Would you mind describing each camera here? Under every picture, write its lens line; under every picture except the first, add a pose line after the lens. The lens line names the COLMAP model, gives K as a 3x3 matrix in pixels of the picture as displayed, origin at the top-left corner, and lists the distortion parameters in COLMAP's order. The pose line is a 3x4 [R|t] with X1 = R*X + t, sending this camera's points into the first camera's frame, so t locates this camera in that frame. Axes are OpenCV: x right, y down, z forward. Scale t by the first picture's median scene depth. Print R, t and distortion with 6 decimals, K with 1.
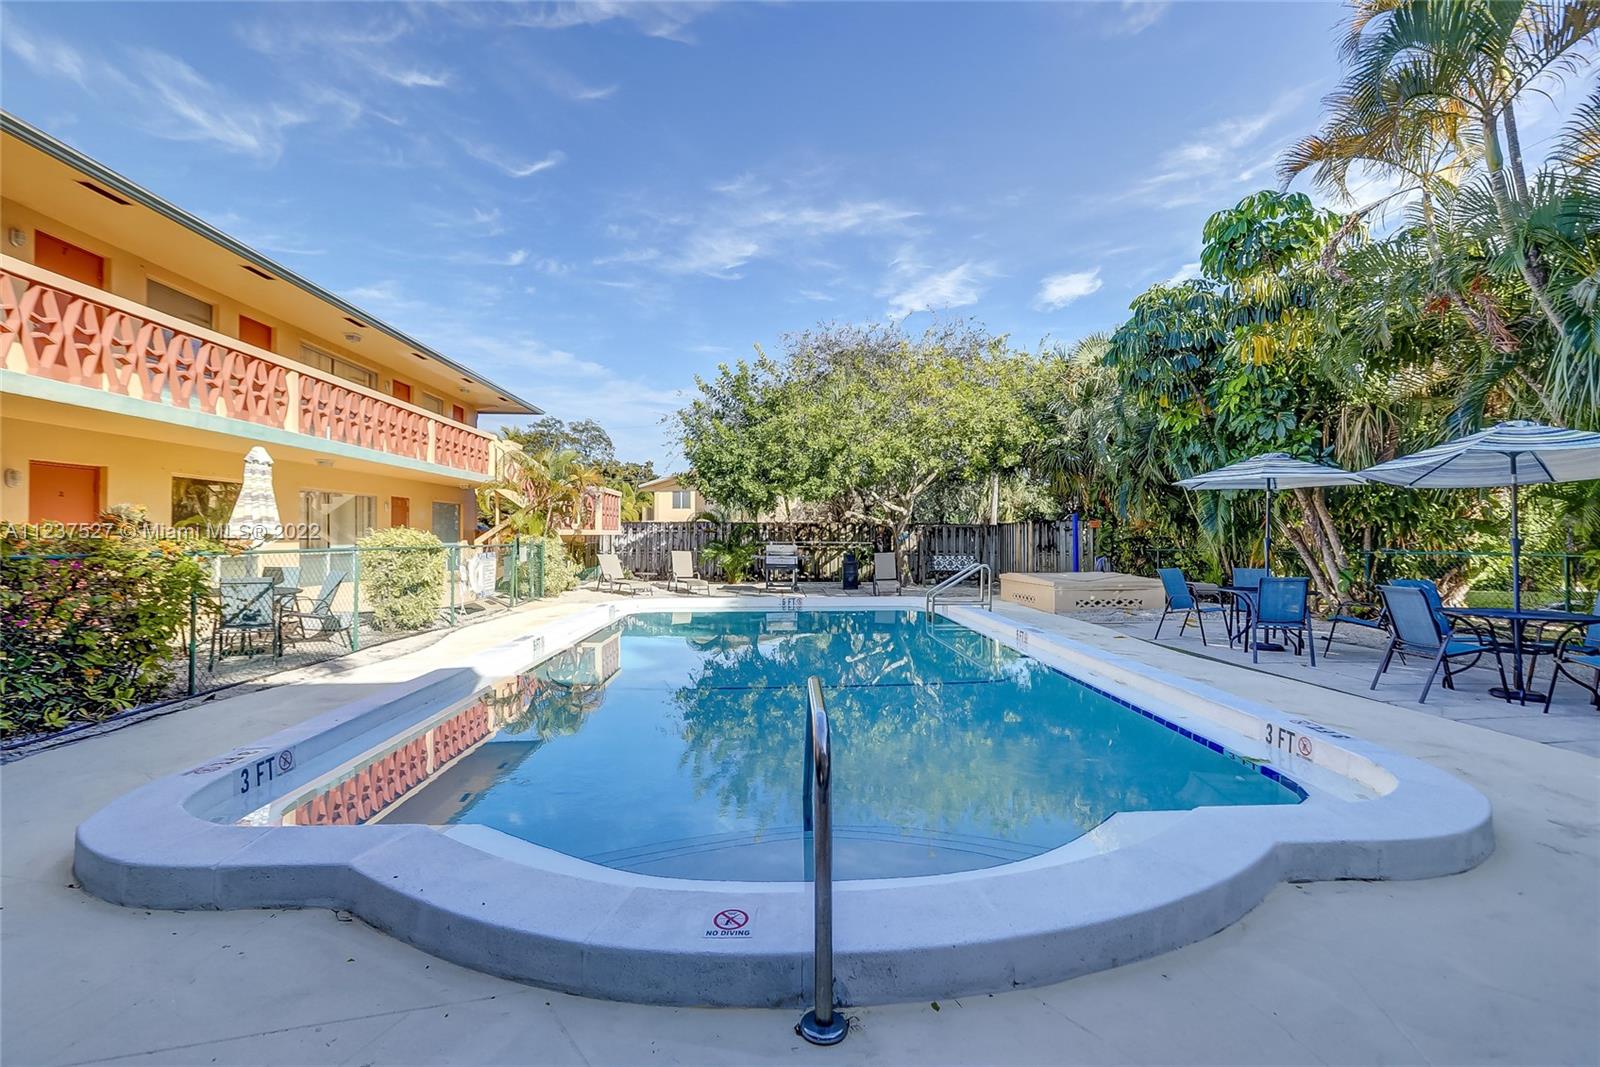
lens RADIAL K [[725.3, 0, 808.9], [0, 725.3, 526.0], [0, 0, 1]] dist [-0.008448, 0.003864]
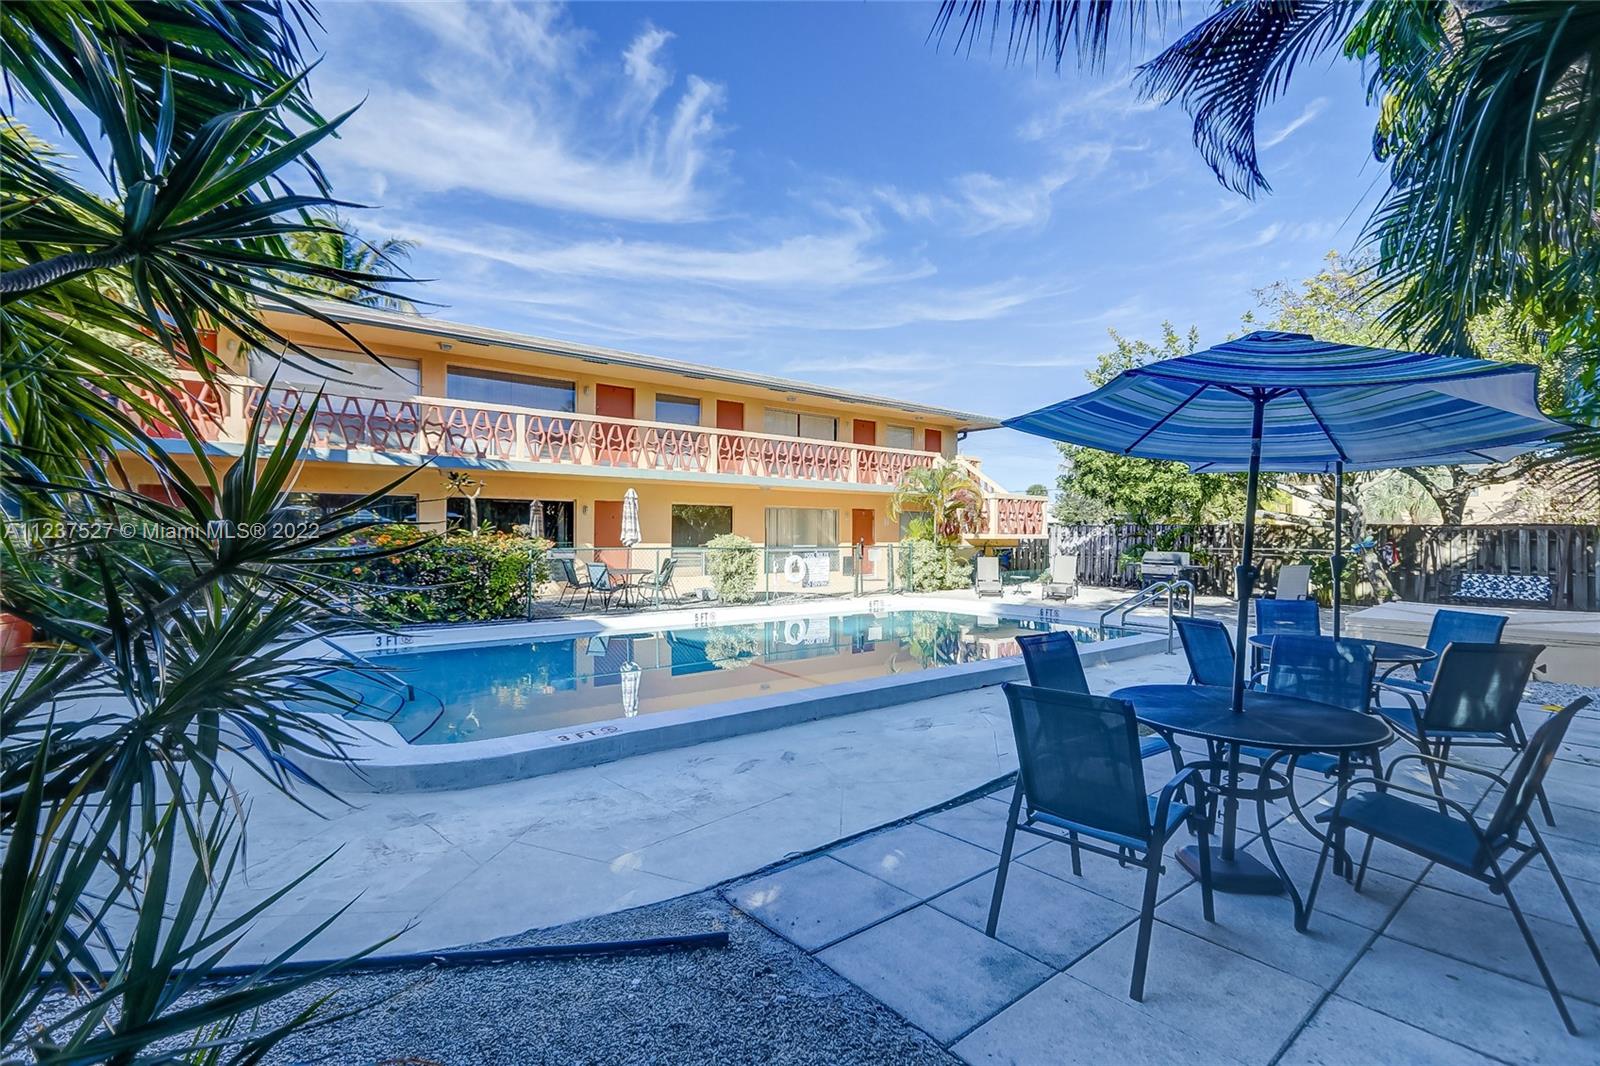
lens RADIAL K [[725.3, 0, 791.5], [0, 725.3, 513.7], [0, 0, 1]] dist [-0.008448, 0.003864]
pose [[0.566172, -0.020235, -0.824038, 0.345850], [0.007359, 0.999783, -0.019495, -0.004840], [0.824254, 0.004974, 0.566198, 0.125235]]
